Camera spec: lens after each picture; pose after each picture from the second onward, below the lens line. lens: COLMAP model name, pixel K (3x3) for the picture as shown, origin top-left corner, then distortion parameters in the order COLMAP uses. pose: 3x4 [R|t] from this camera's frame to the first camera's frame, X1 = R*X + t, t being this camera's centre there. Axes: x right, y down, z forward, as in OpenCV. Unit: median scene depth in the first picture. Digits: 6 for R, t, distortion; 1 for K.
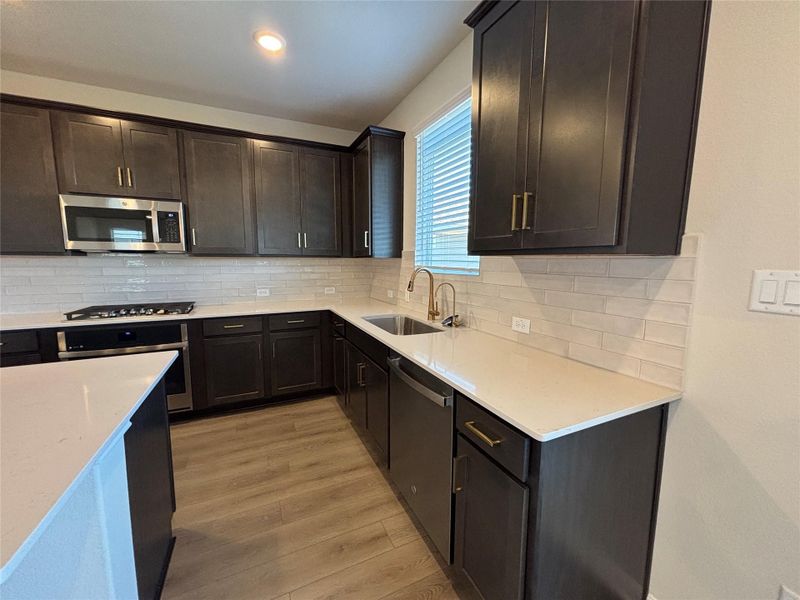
lens RADIAL K [[322.1, 0, 398.4], [0, 322.1, 297.5], [0, 0, 1]] dist [-0.001446, -0.000019]
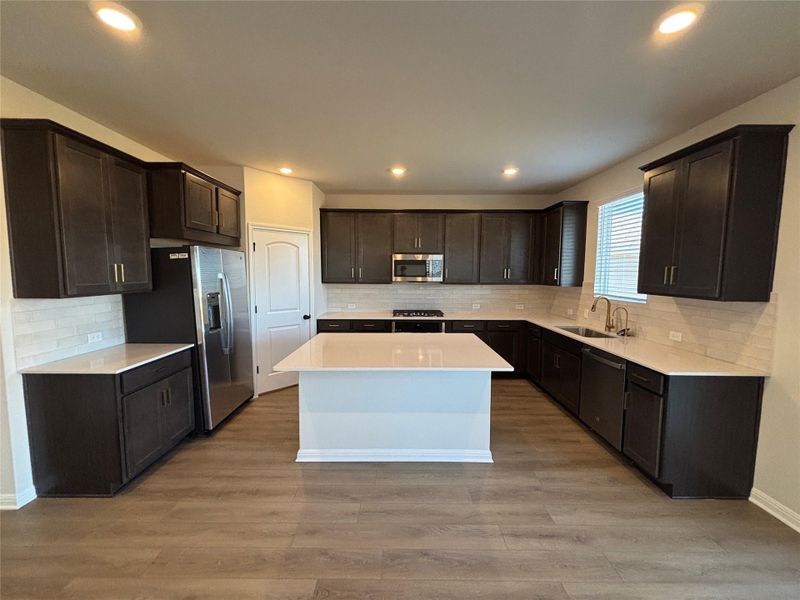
lens RADIAL K [[322.1, 0, 398.4], [0, 322.1, 297.5], [0, 0, 1]] dist [-0.001446, -0.000019]
pose [[0.904890, 0.035626, -0.424153, -0.152810], [-0.051969, 0.998283, -0.027021, 0.004780], [0.422462, 0.046494, 0.905187, -0.793348]]
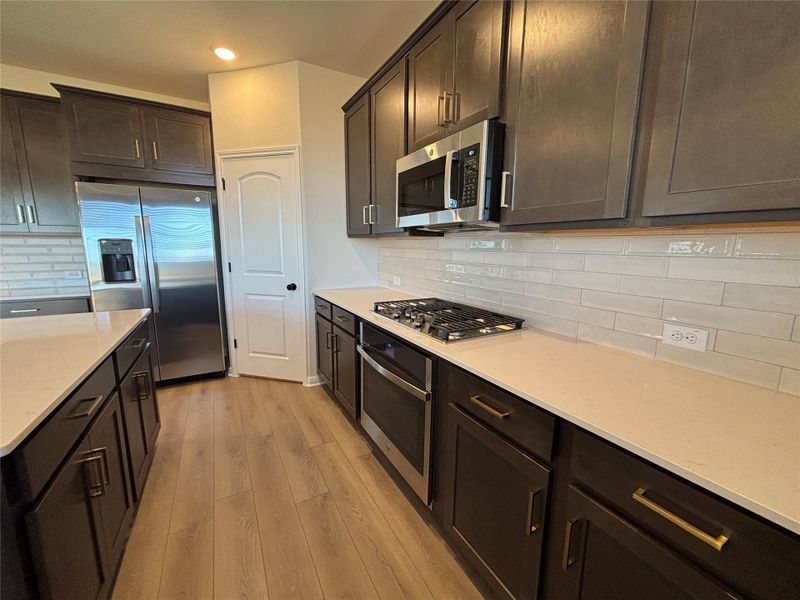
lens RADIAL K [[322.1, 0, 398.4], [0, 322.1, 297.5], [0, 0, 1]] dist [-0.001446, -0.000019]
pose [[0.079052, 0.155288, -0.984701, -0.173575], [-0.125211, 0.981516, 0.144733, -0.092132], [0.988976, 0.111854, 0.097034, 0.938079]]
